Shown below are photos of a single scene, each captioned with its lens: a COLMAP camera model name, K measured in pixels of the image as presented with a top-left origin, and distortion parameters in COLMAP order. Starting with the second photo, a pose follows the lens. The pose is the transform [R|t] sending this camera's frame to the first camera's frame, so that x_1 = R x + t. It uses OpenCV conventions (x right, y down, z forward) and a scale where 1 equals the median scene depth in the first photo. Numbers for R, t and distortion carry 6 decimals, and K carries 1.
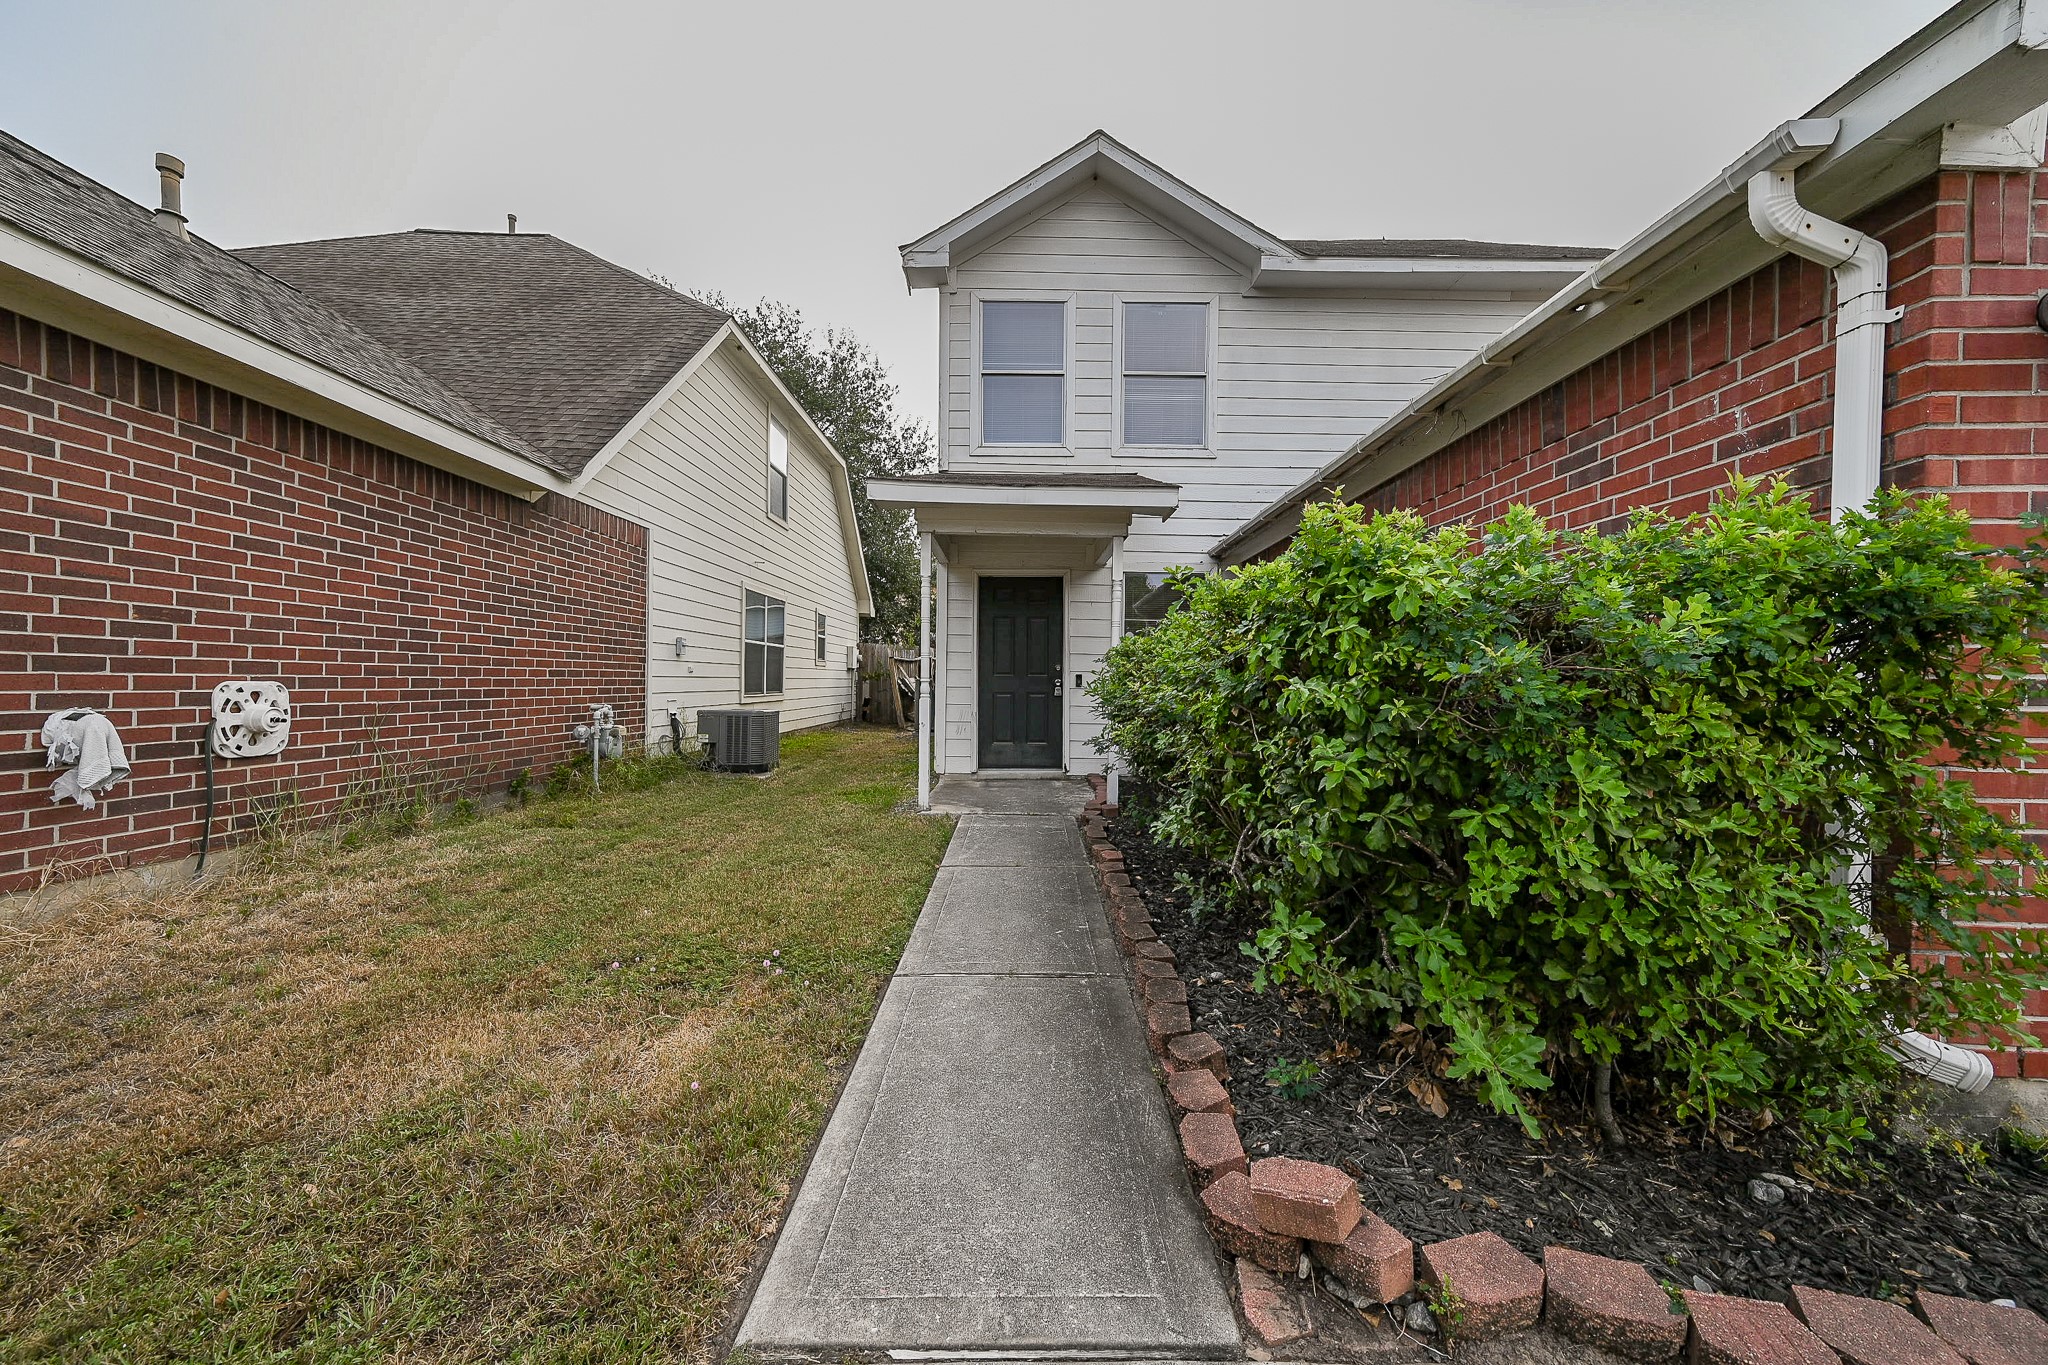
lens RADIAL K [[806.5, 0, 1011.3], [0, 806.5, 687.8], [0, 0, 1]] dist [0.002567, 0.004154]
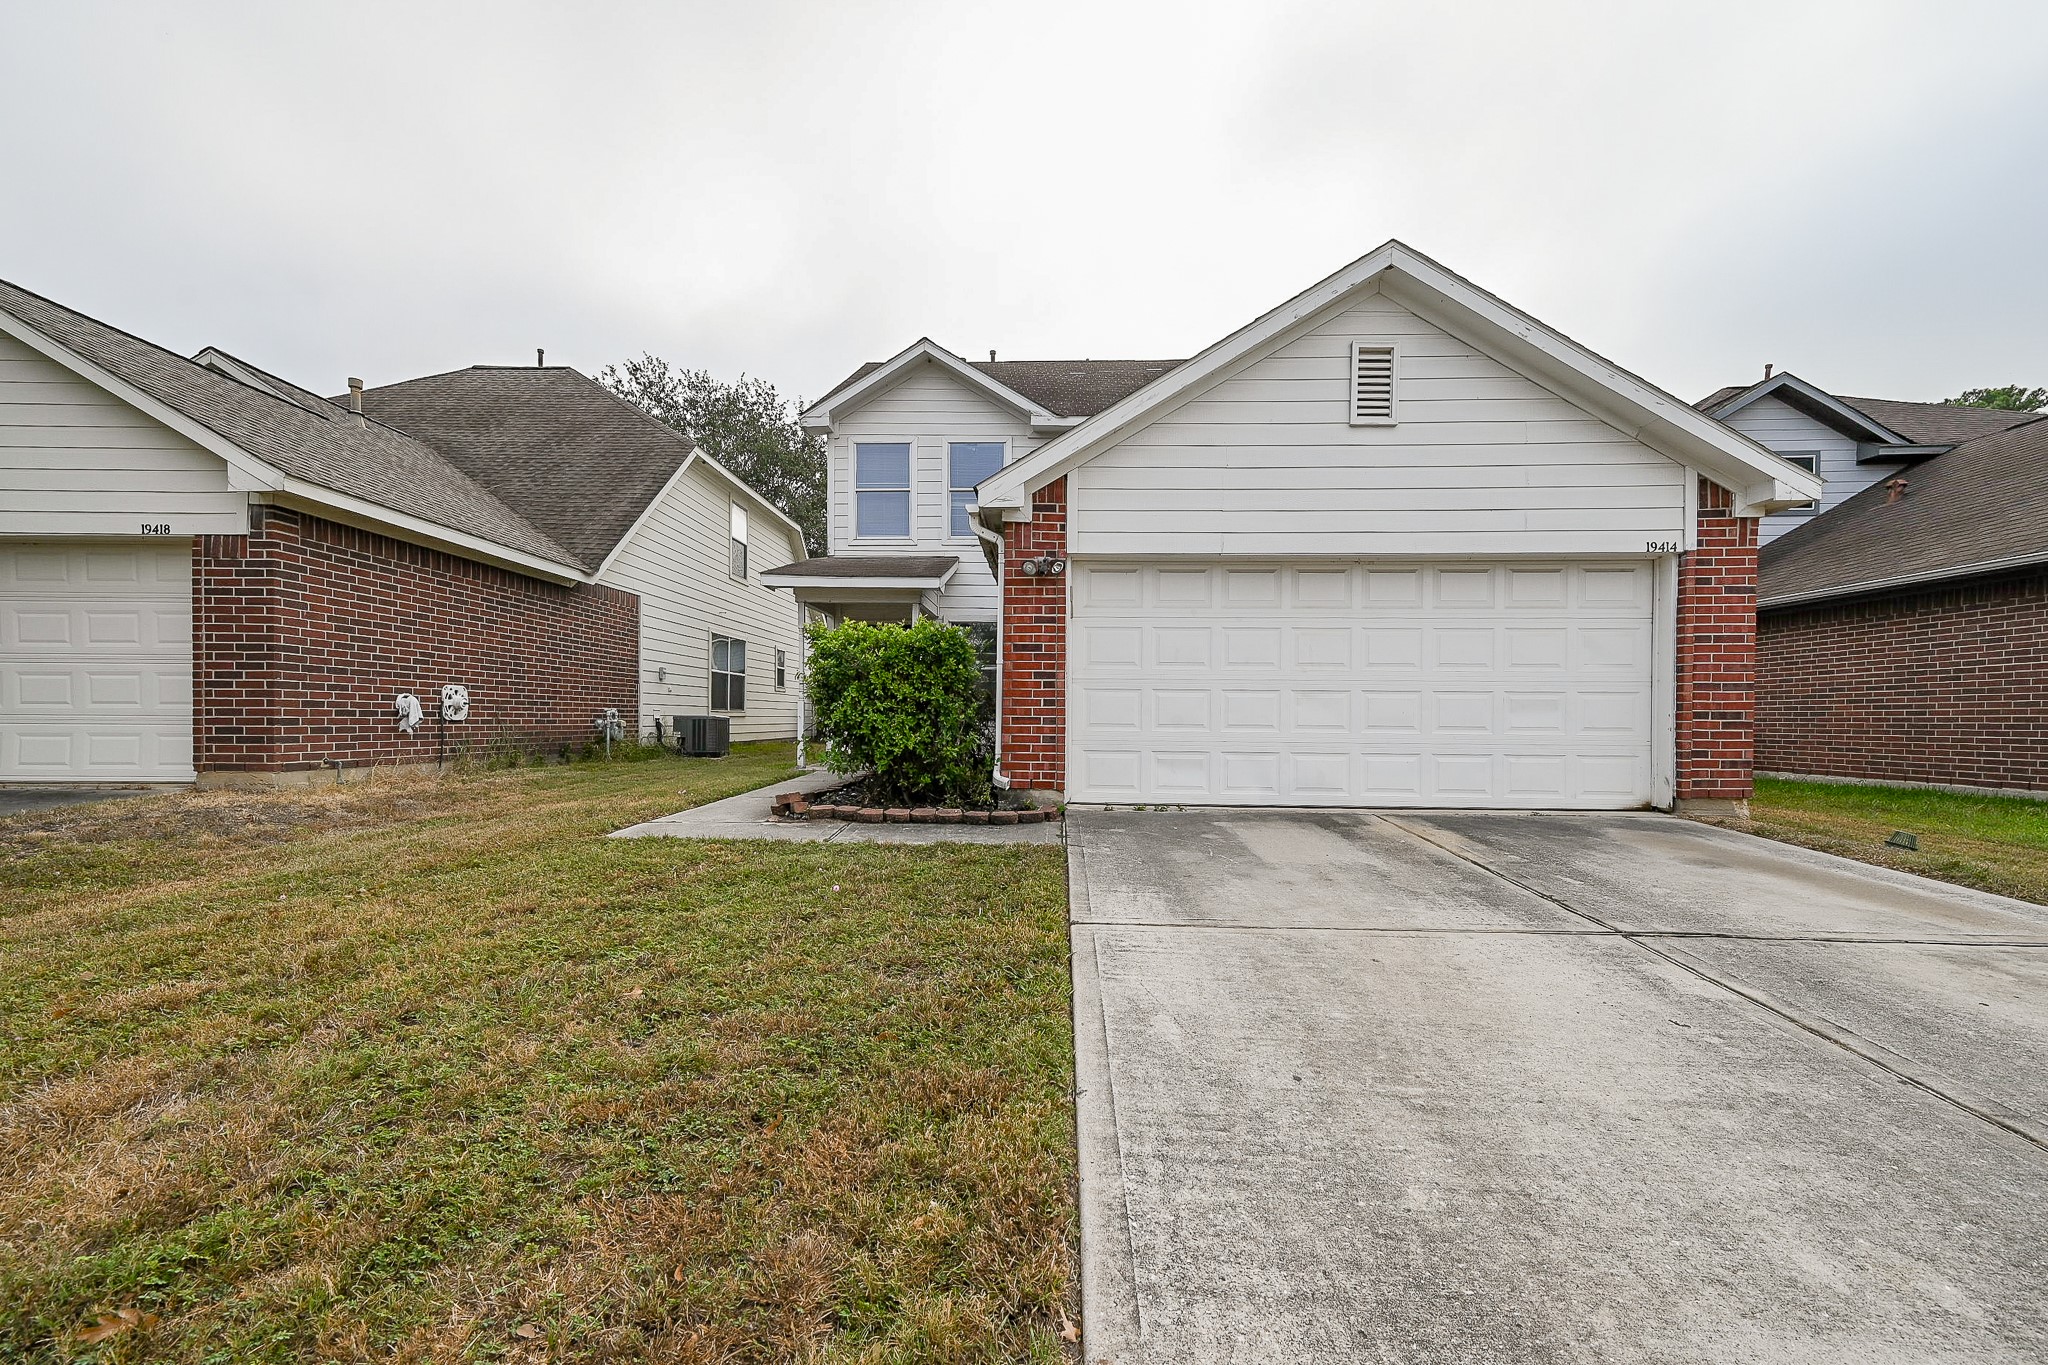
lens RADIAL K [[868.3, 0, 1007.1], [0, 868.3, 728.3], [0, 0, 1]] dist [0.000945, 0.000068]
pose [[0.999415, -0.003719, -0.034001, 0.370203], [0.003820, 0.999989, 0.002889, 0.063540], [0.033990, -0.003017, 0.999418, -0.764605]]
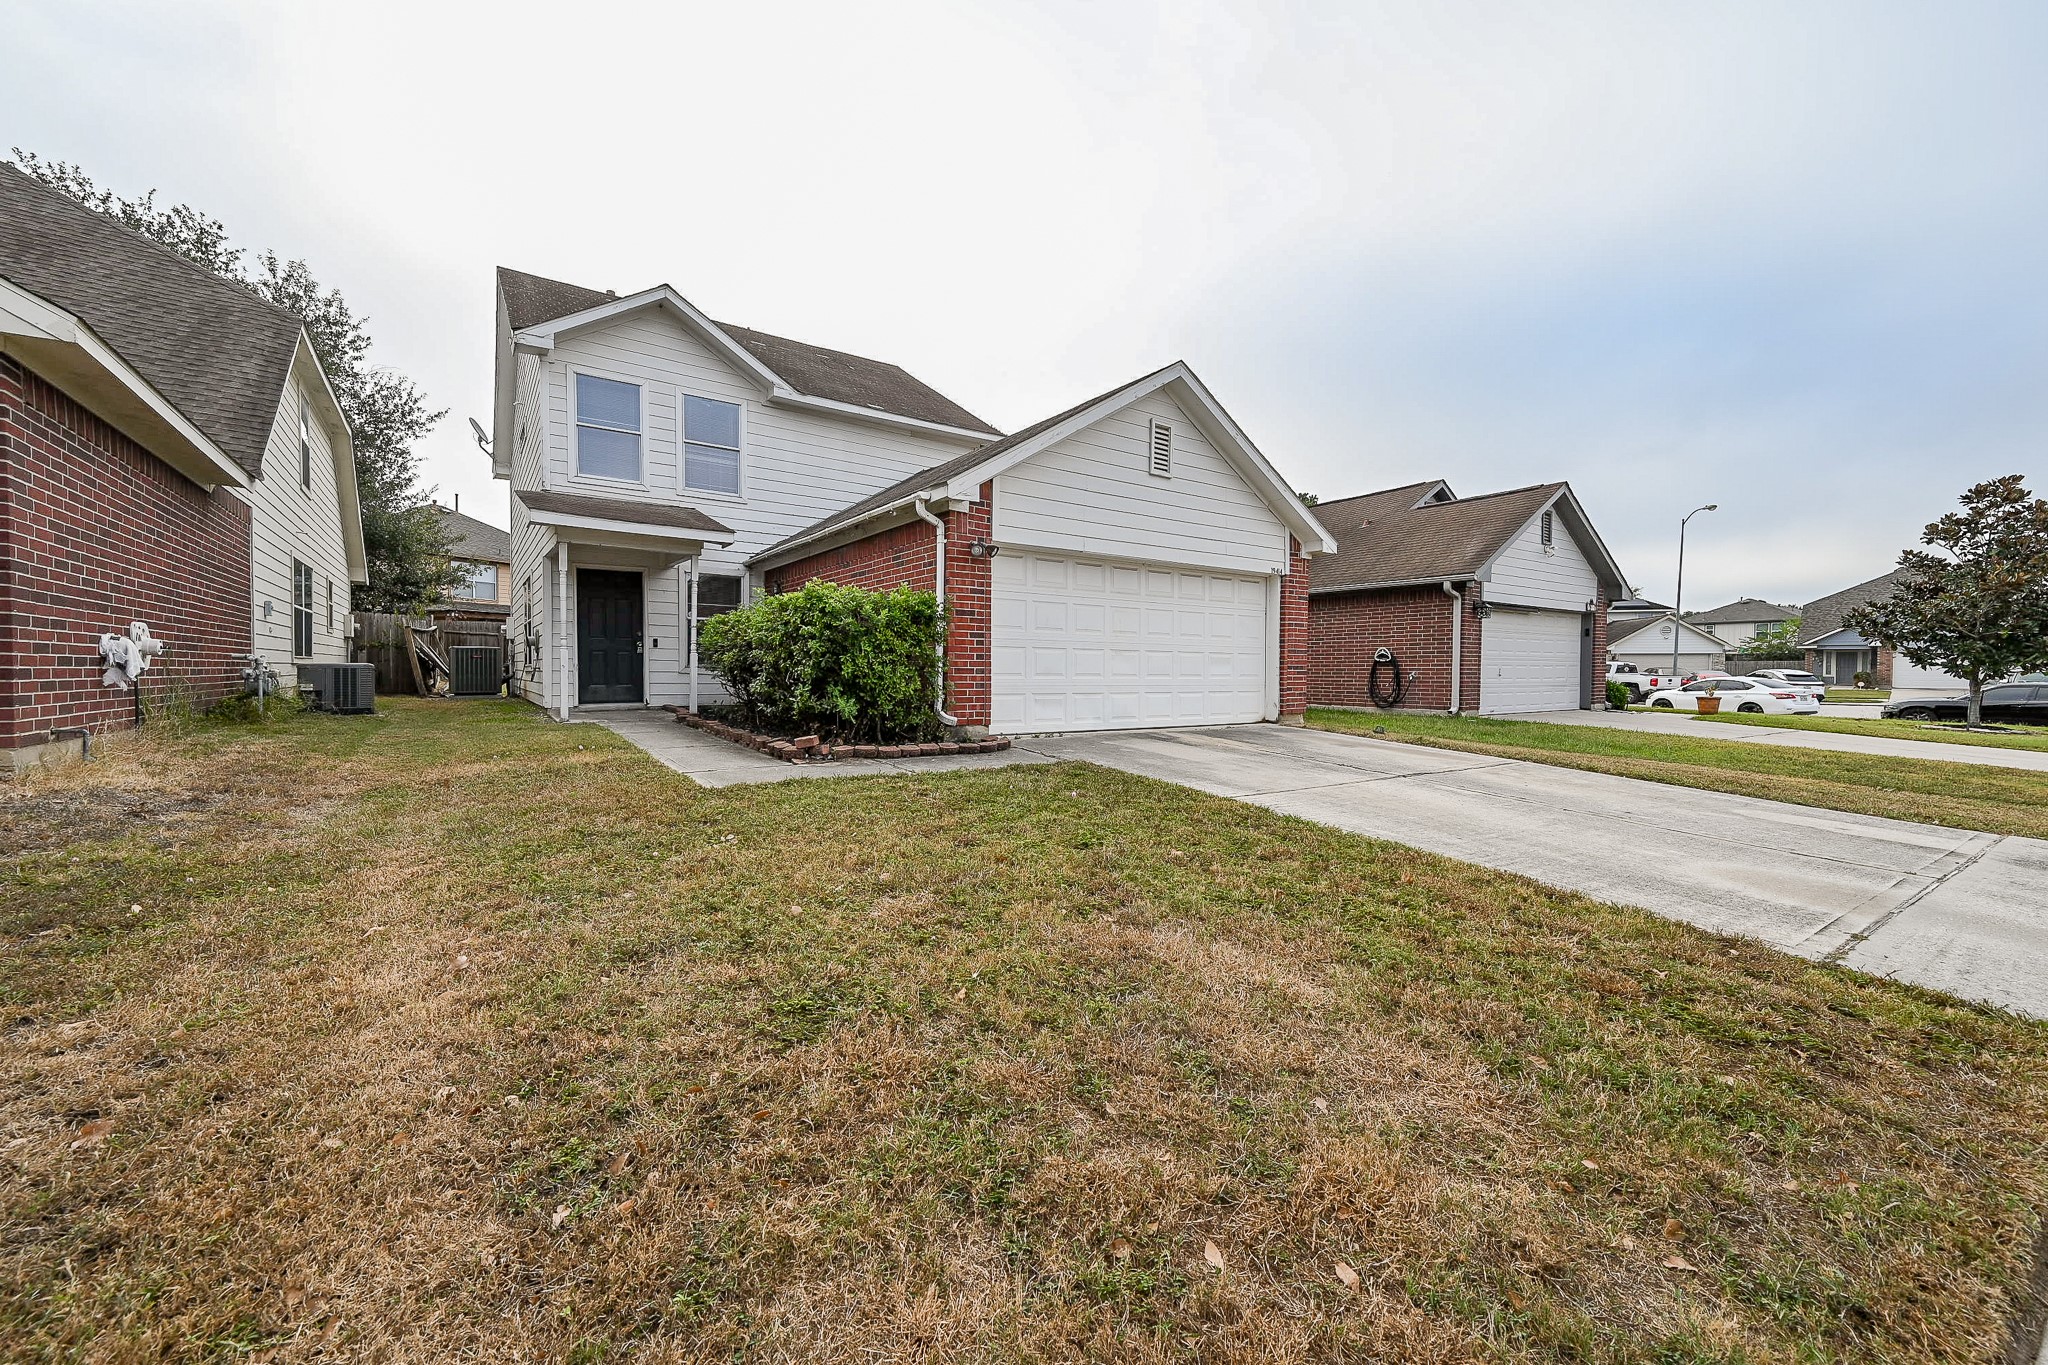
lens RADIAL K [[806.5, 0, 1031.6], [0, 806.5, 688.5], [0, 0, 1]] dist [0.002567, 0.004154]
pose [[0.808469, -0.018479, 0.588249, -0.288167], [0.006162, 0.999718, 0.022936, 0.056407], [-0.588507, -0.014919, 0.808354, -0.765757]]
